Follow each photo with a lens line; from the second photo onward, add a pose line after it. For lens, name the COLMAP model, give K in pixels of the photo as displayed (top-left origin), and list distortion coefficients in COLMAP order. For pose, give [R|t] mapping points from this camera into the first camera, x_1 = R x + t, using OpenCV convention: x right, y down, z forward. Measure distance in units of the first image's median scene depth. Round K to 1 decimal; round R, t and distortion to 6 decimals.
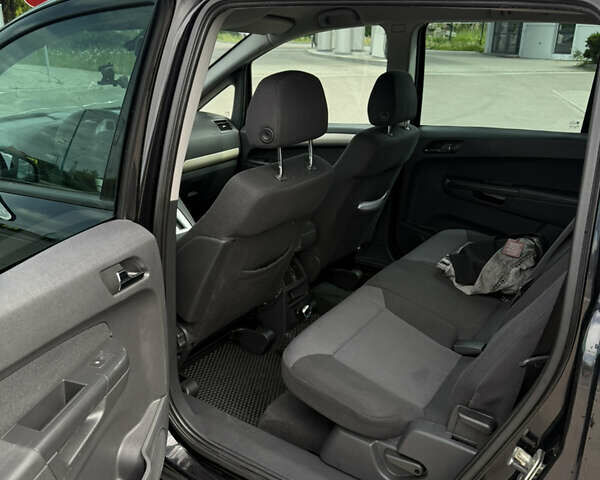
lens RADIAL K [[612.0, 0, 300.0], [0, 612.0, 240.0], [0, 0, 1]] dist [0.001138, -0.003330]
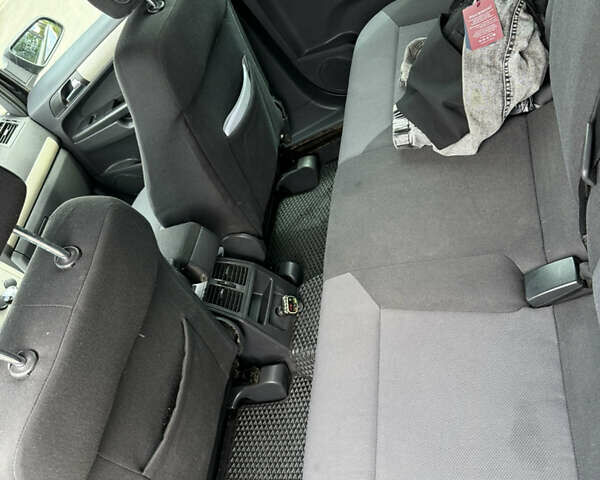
lens RADIAL K [[612.0, 0, 300.0], [0, 612.0, 240.0], [0, 0, 1]] dist [0.001138, -0.003330]
pose [[0.708339, -0.684227, -0.173462, 0.202353], [0.701550, 0.655261, 0.280109, -0.117661], [-0.077996, -0.320104, 0.944166, 0.461240]]
